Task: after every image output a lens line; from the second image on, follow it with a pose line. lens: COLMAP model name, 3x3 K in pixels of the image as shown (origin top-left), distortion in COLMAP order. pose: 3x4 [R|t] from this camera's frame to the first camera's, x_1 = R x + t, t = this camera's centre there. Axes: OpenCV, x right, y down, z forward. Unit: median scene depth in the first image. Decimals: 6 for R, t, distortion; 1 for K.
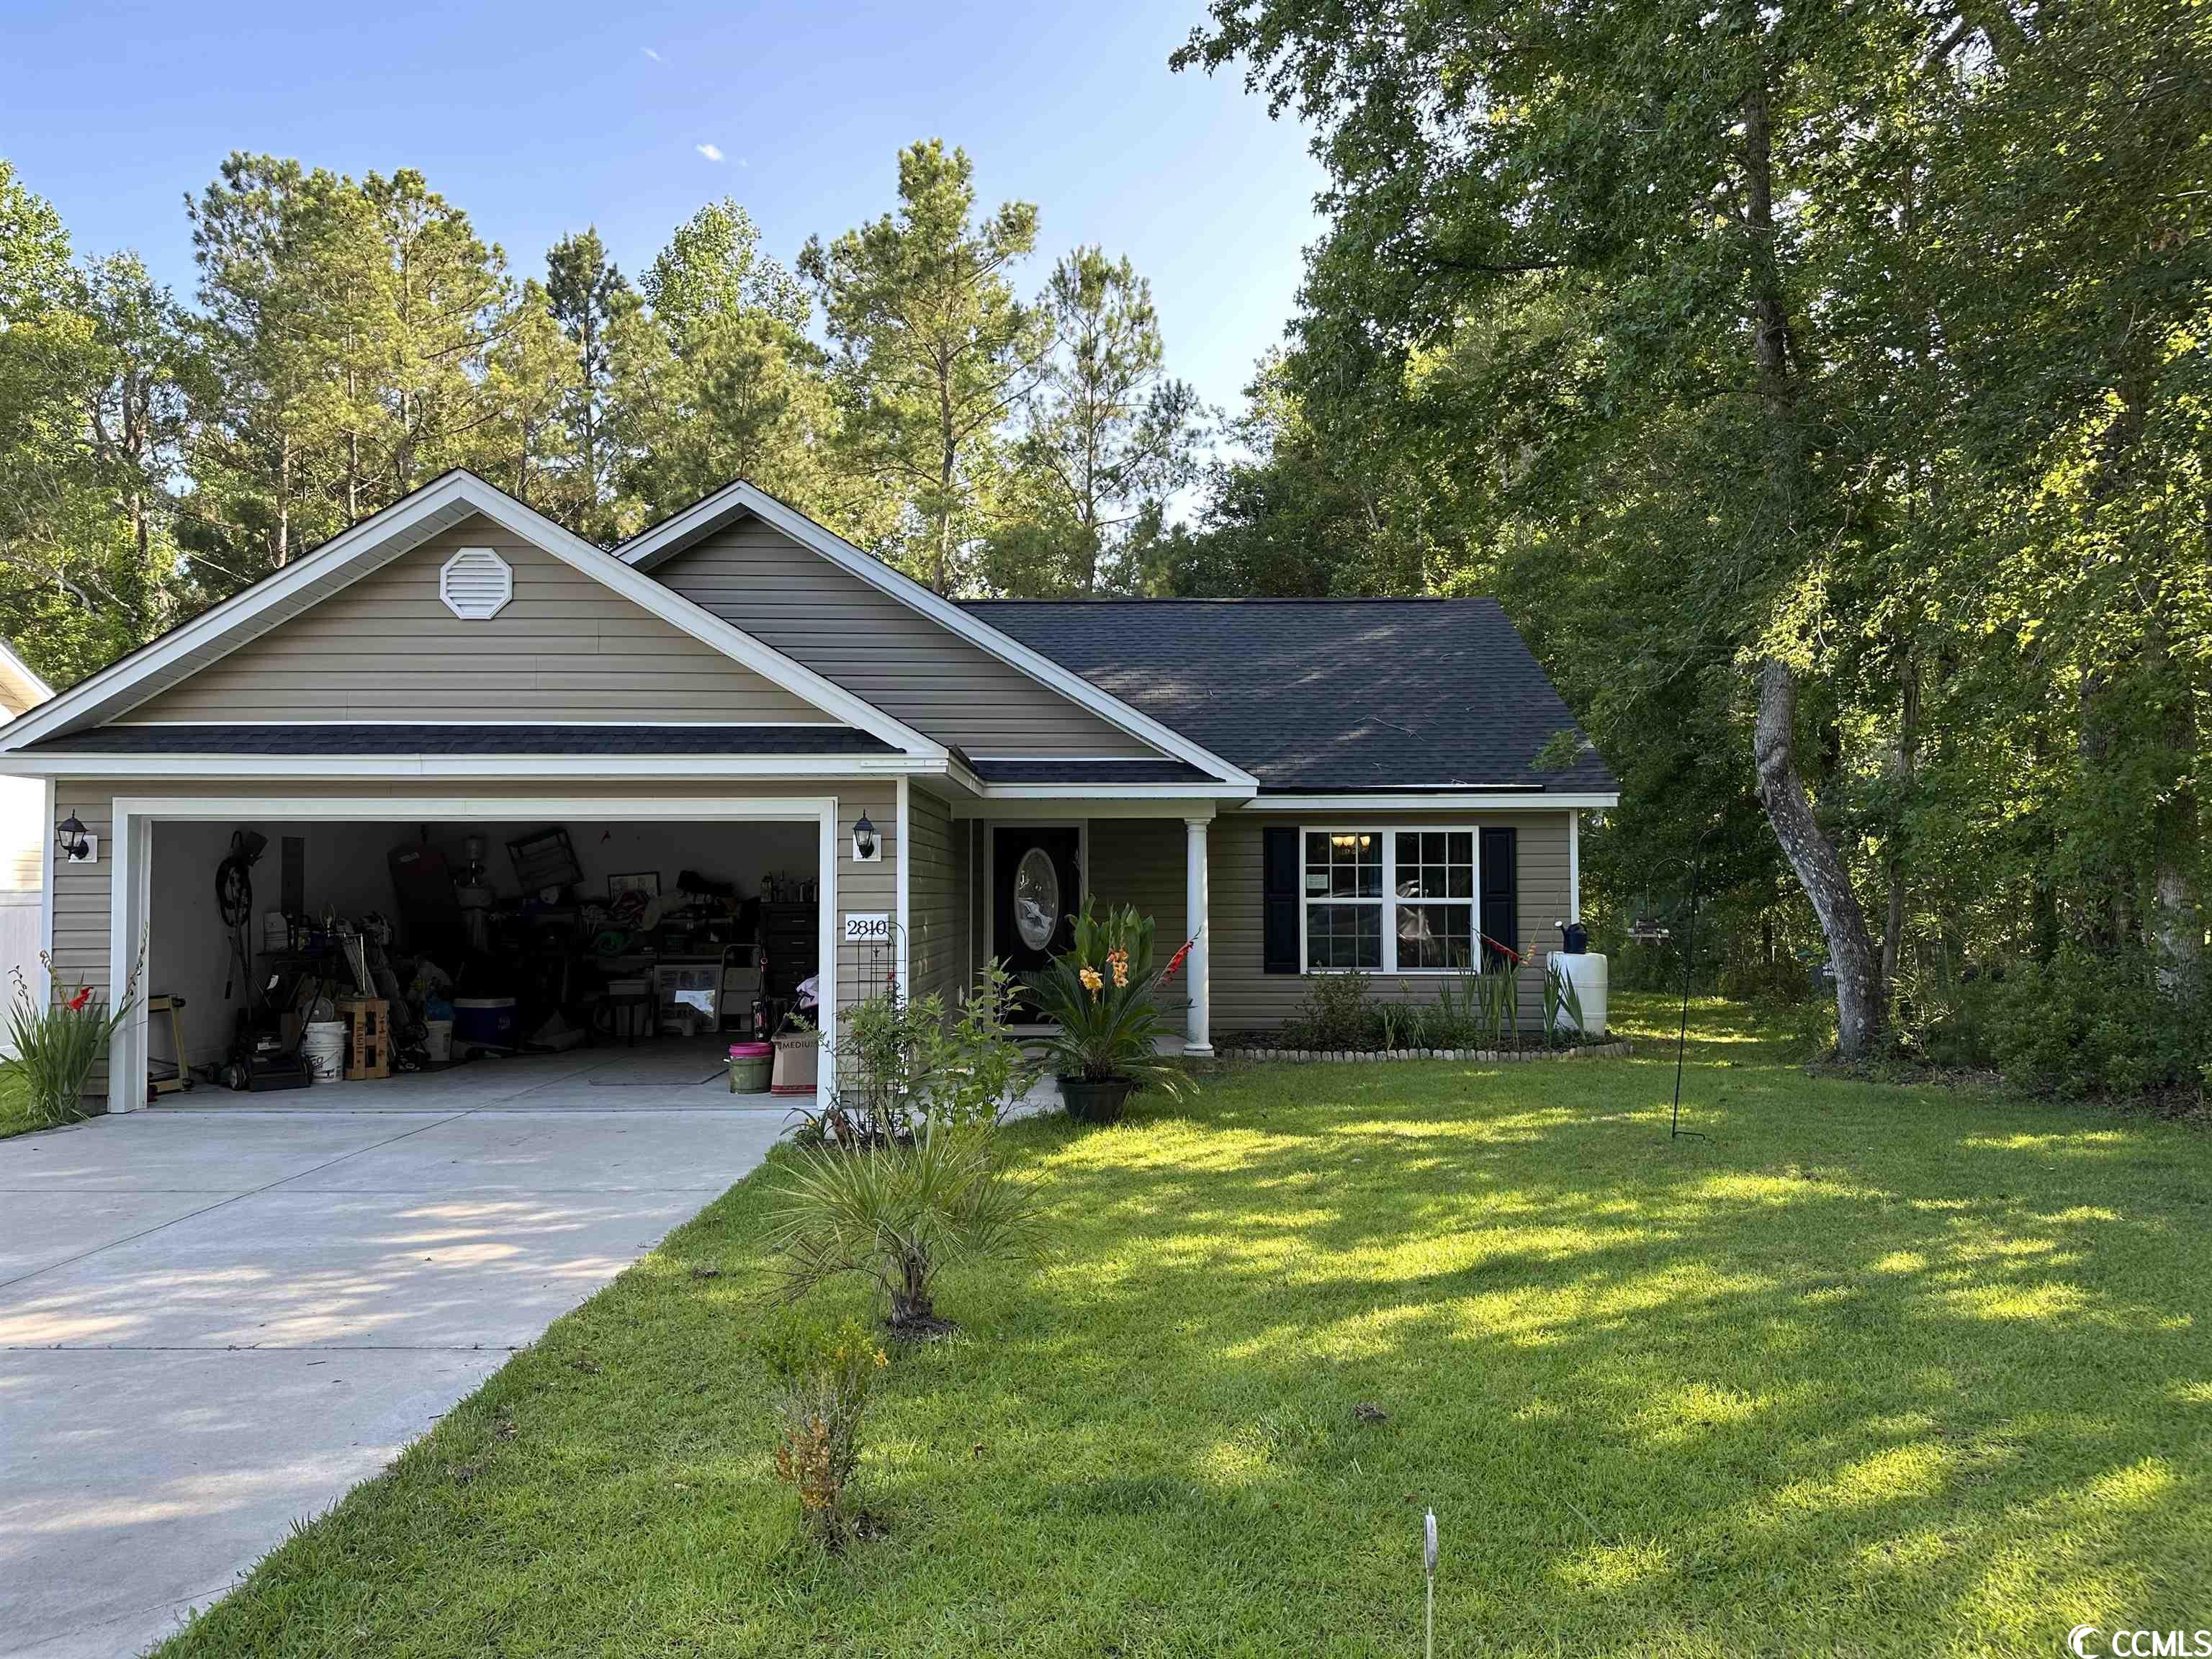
lens RADIAL K [[1550.2, 0, 1116.0], [0, 1550.2, 857.6], [0, 0, 1]] dist [0.073424, -0.103804]
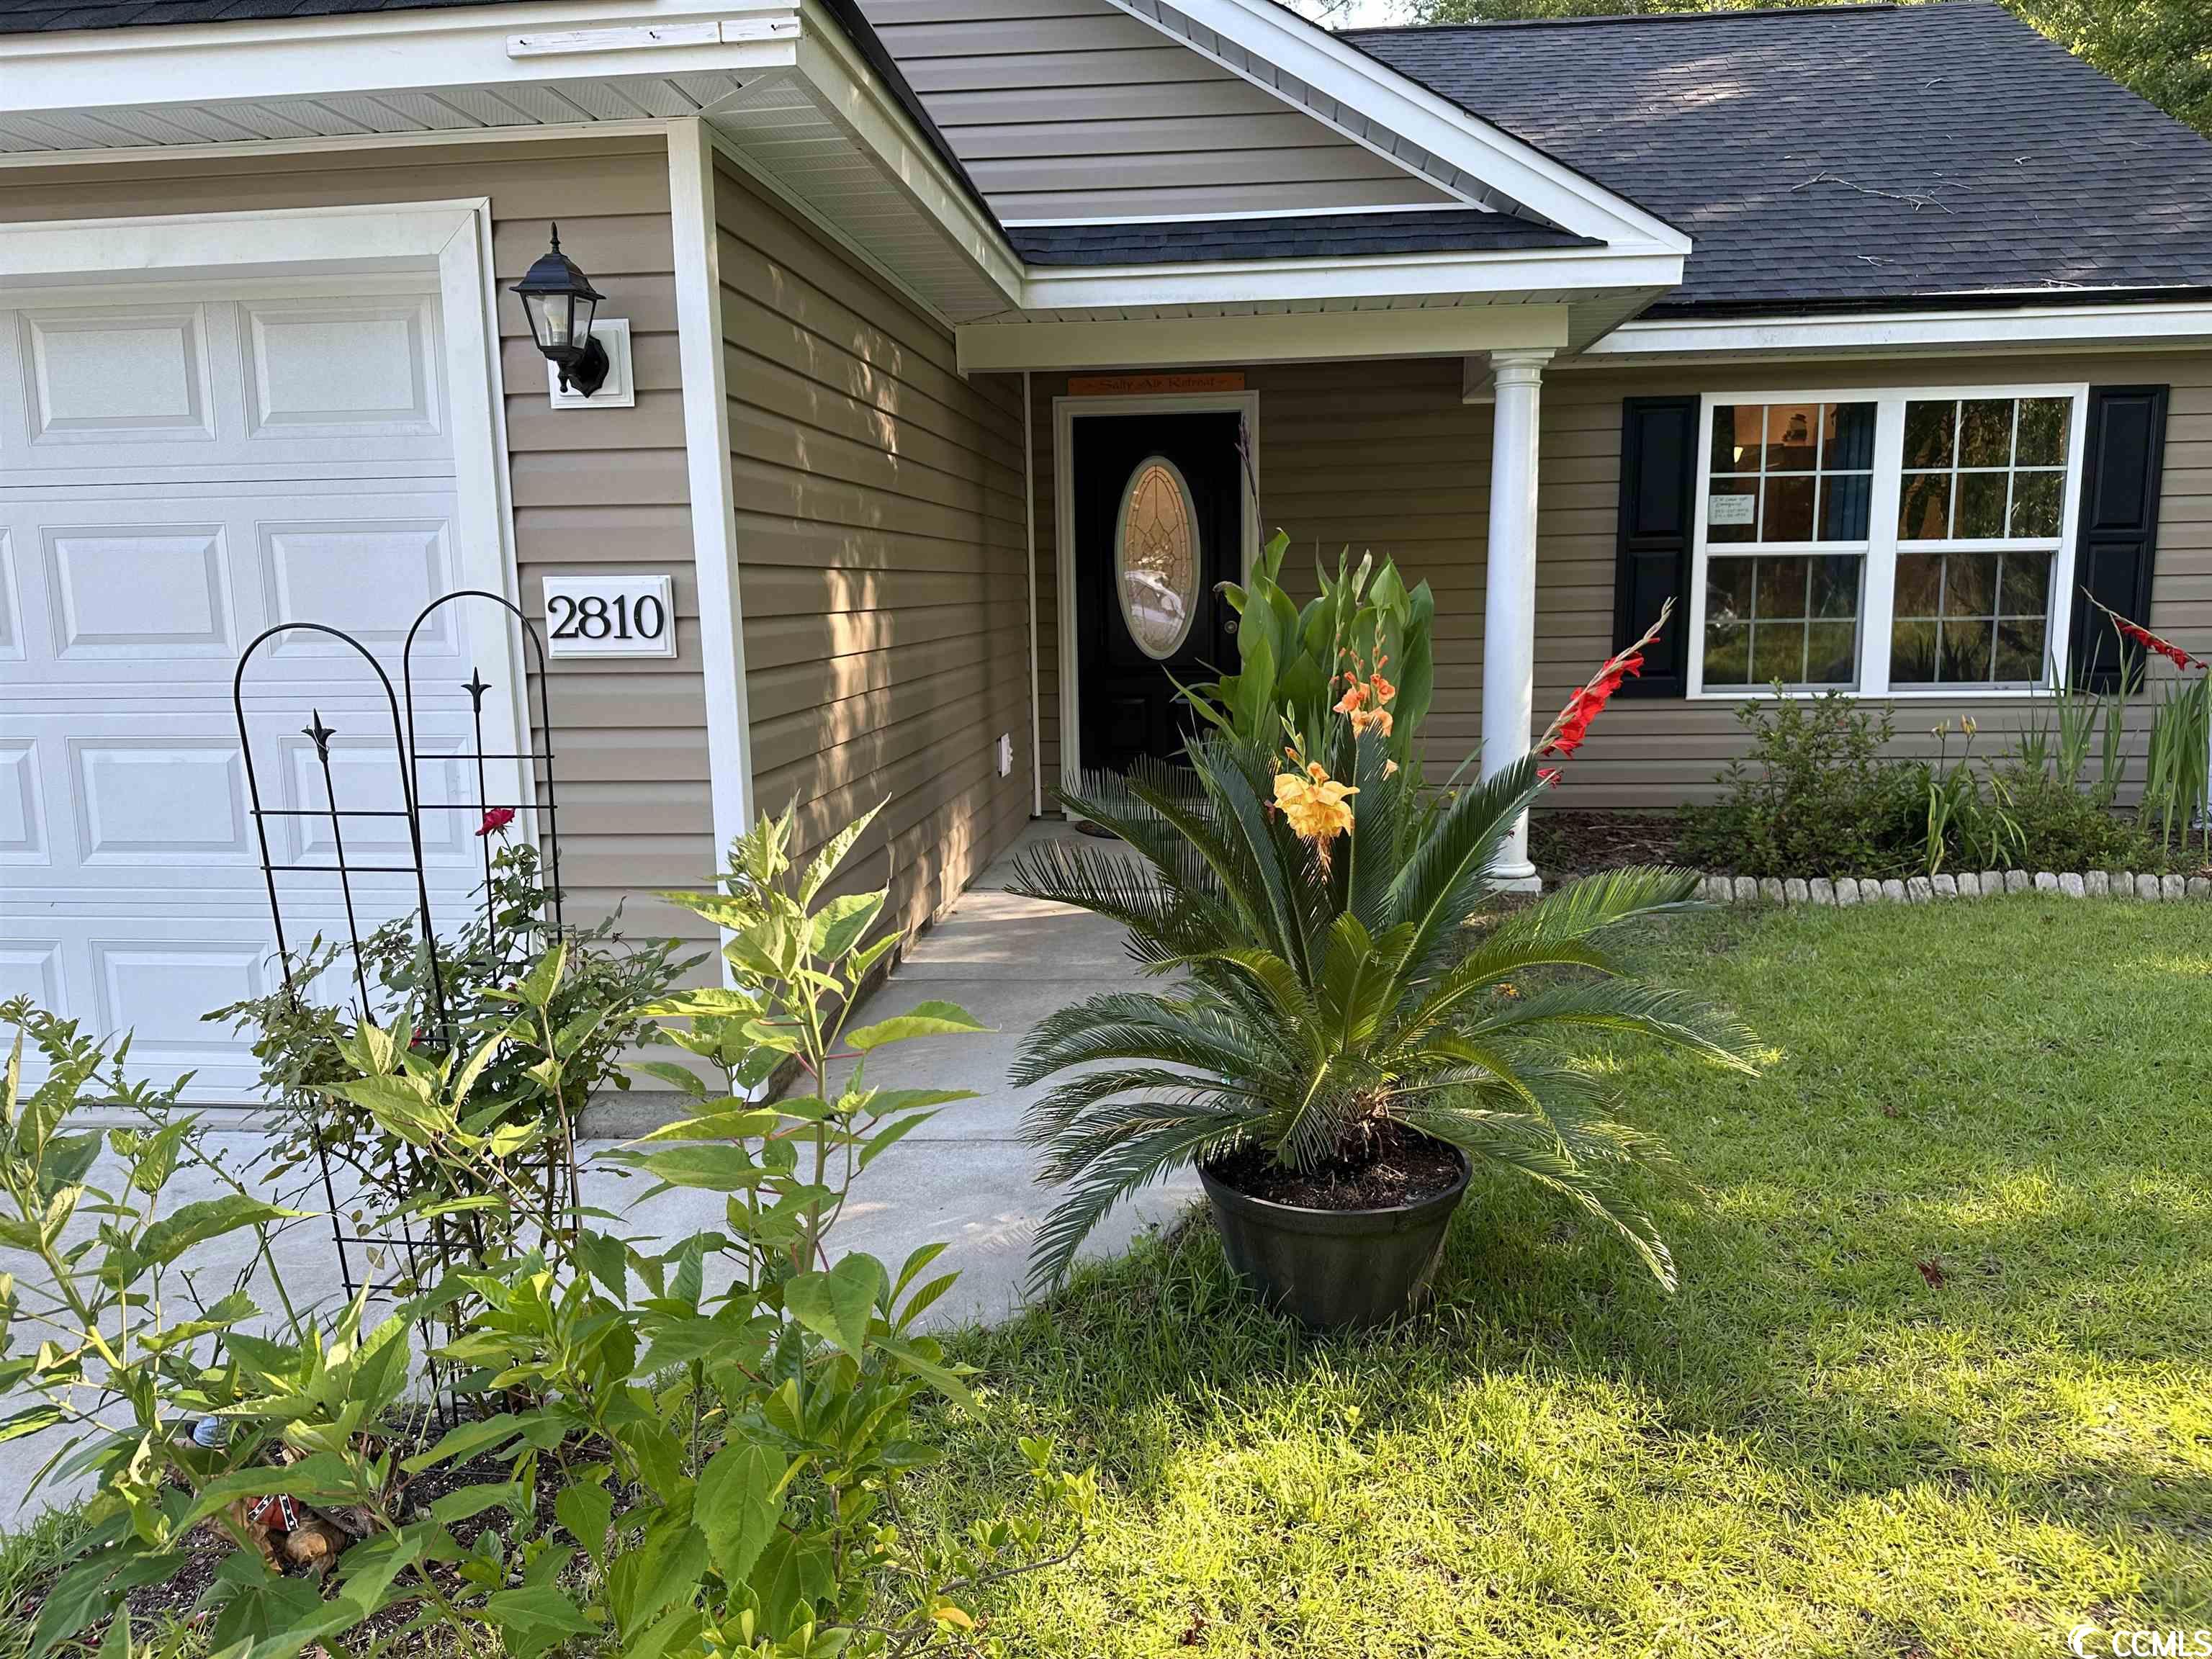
lens RADIAL K [[1550.2, 0, 1111.3], [0, 1550.2, 837.4], [0, 0, 1]] dist [0.073424, -0.103804]
pose [[0.995022, 0.001612, -0.099645, -0.015767], [0.017098, 0.982282, 0.186627, 0.021749], [0.098181, -0.187401, 0.977364, 0.479016]]
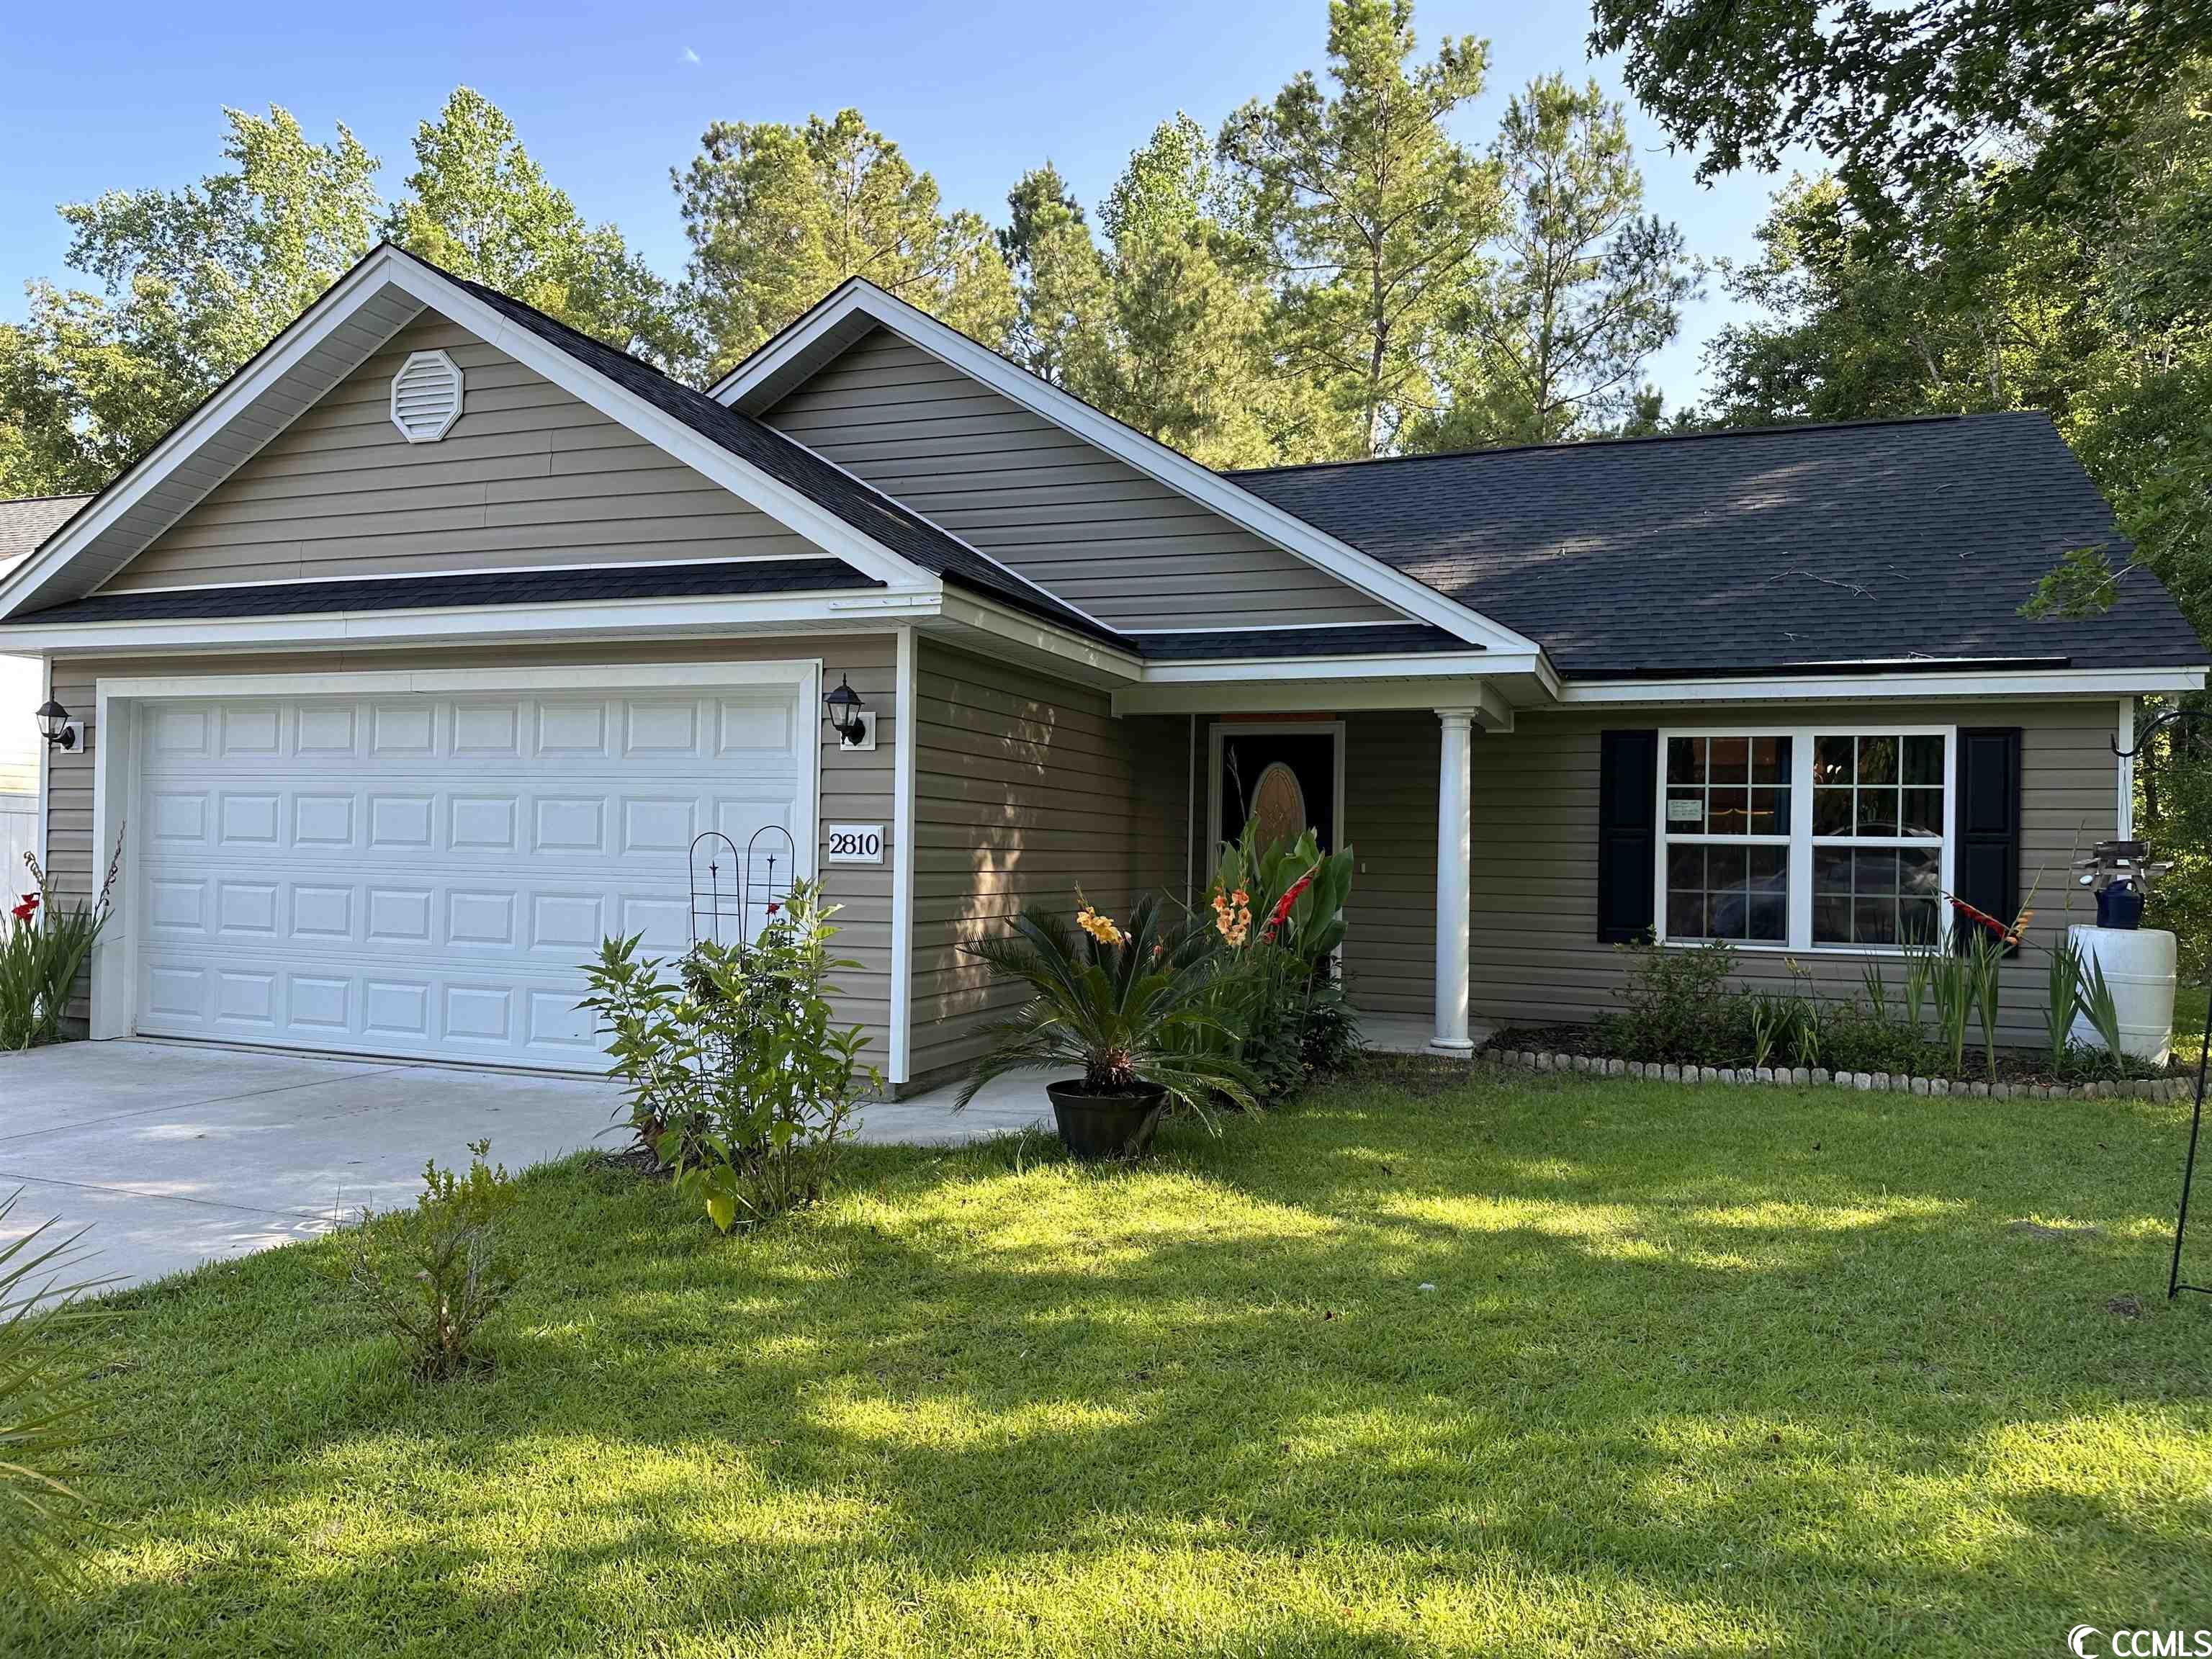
lens RADIAL K [[1550.2, 0, 1092.1], [0, 1550.2, 839.1], [0, 0, 1]] dist [0.073424, -0.103804]
pose [[0.934460, 0.016761, -0.355674, 0.132317], [-0.012675, 0.999824, 0.013815, 0.022261], [0.355843, -0.008401, 0.934508, 0.270458]]
